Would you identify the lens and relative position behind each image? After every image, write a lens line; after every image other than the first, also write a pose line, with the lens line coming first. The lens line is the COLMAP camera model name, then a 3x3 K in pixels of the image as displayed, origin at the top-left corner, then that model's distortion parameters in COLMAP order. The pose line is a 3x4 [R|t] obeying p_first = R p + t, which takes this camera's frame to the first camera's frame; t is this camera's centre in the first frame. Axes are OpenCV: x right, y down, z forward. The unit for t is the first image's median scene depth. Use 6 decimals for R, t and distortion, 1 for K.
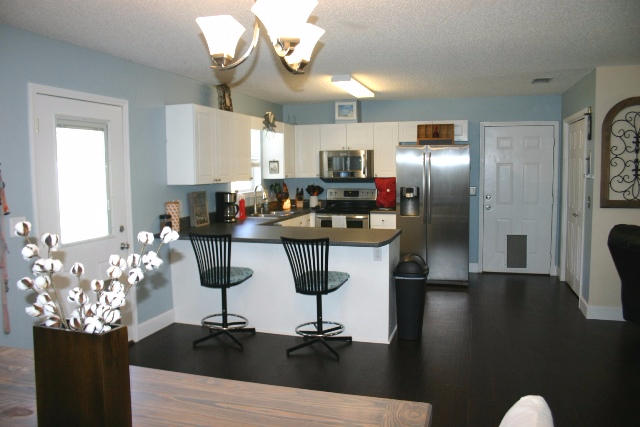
lens RADIAL K [[517.2, 0, 320.4], [0, 517.2, 210.9], [0, 0, 1]] dist [-0.138428, 0.100190]
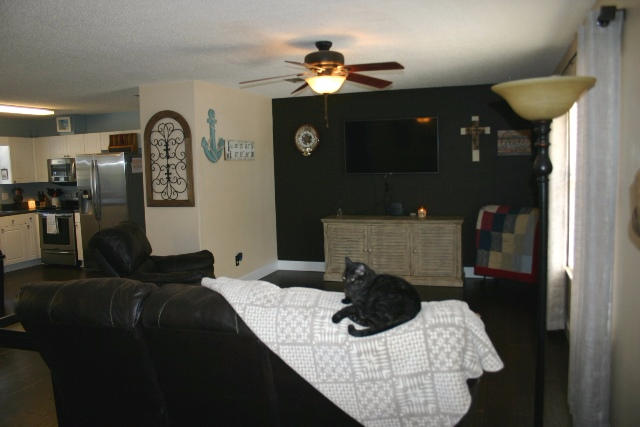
lens RADIAL K [[517.2, 0, 321.2], [0, 517.2, 210.8], [0, 0, 1]] dist [-0.138428, 0.100190]
pose [[0.998425, -0.013516, -0.054446, 0.774232], [0.014199, 0.999825, 0.012185, -0.003894], [0.054272, -0.012939, 0.998442, -0.123388]]
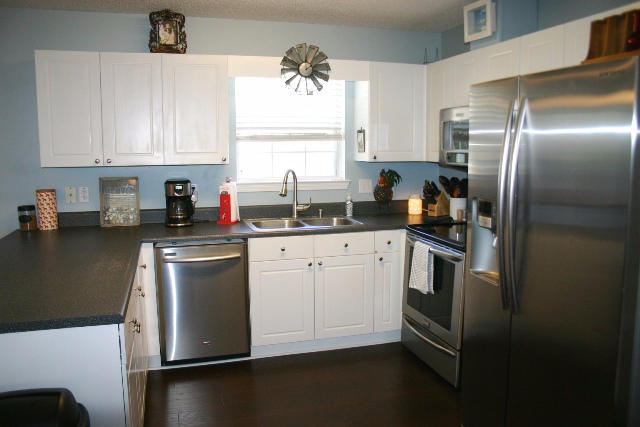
lens RADIAL K [[517.2, 0, 320.7], [0, 517.2, 211.6], [0, 0, 1]] dist [-0.138428, 0.100190]
pose [[0.551108, 0.116099, -0.826318, 0.404240], [-0.073009, 0.993185, 0.090851, -0.060937], [0.831234, 0.010260, 0.555828, 0.707295]]
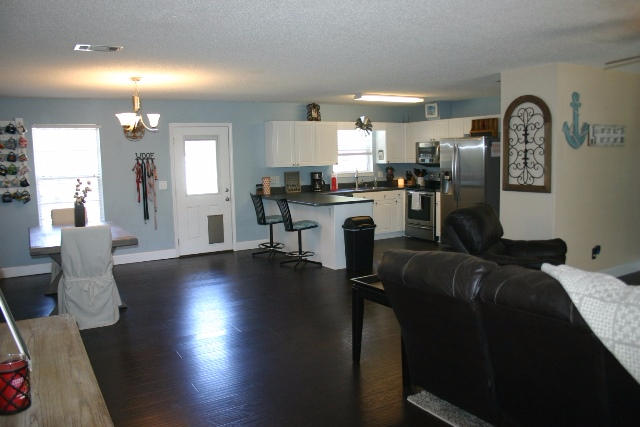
lens RADIAL K [[517.2, 0, 320.2], [0, 517.2, 211.5], [0, 0, 1]] dist [-0.138428, 0.100190]
pose [[0.739185, 0.066682, -0.670194, 0.792704], [-0.040330, 0.997683, 0.054784, -0.003558], [0.672294, -0.013467, 0.740162, -0.141905]]
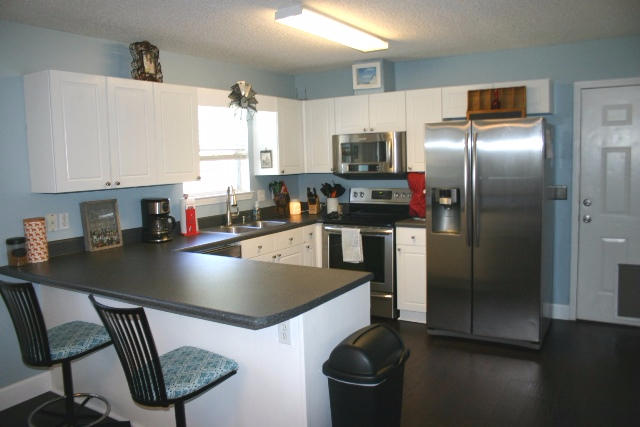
lens RADIAL K [[517.2, 0, 319.9], [0, 517.2, 208.2], [0, 0, 1]] dist [-0.138428, 0.100190]
pose [[0.965900, 0.006688, -0.258829, 0.186999], [-0.001632, 0.999804, 0.019743, -0.033649], [0.258910, -0.018648, 0.965721, 0.350801]]
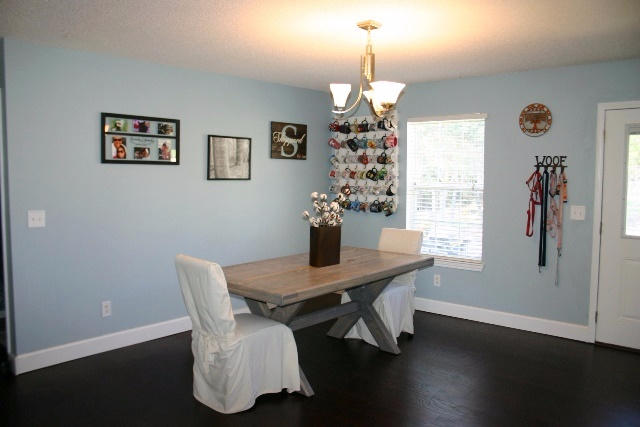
lens RADIAL K [[517.2, 0, 317.7], [0, 517.2, 210.0], [0, 0, 1]] dist [-0.138428, 0.100190]
pose [[-0.398849, 0.088086, -0.912776, 0.464893], [-0.067929, 0.989803, 0.125202, -0.049799], [0.914497, 0.111941, -0.388798, 0.448059]]
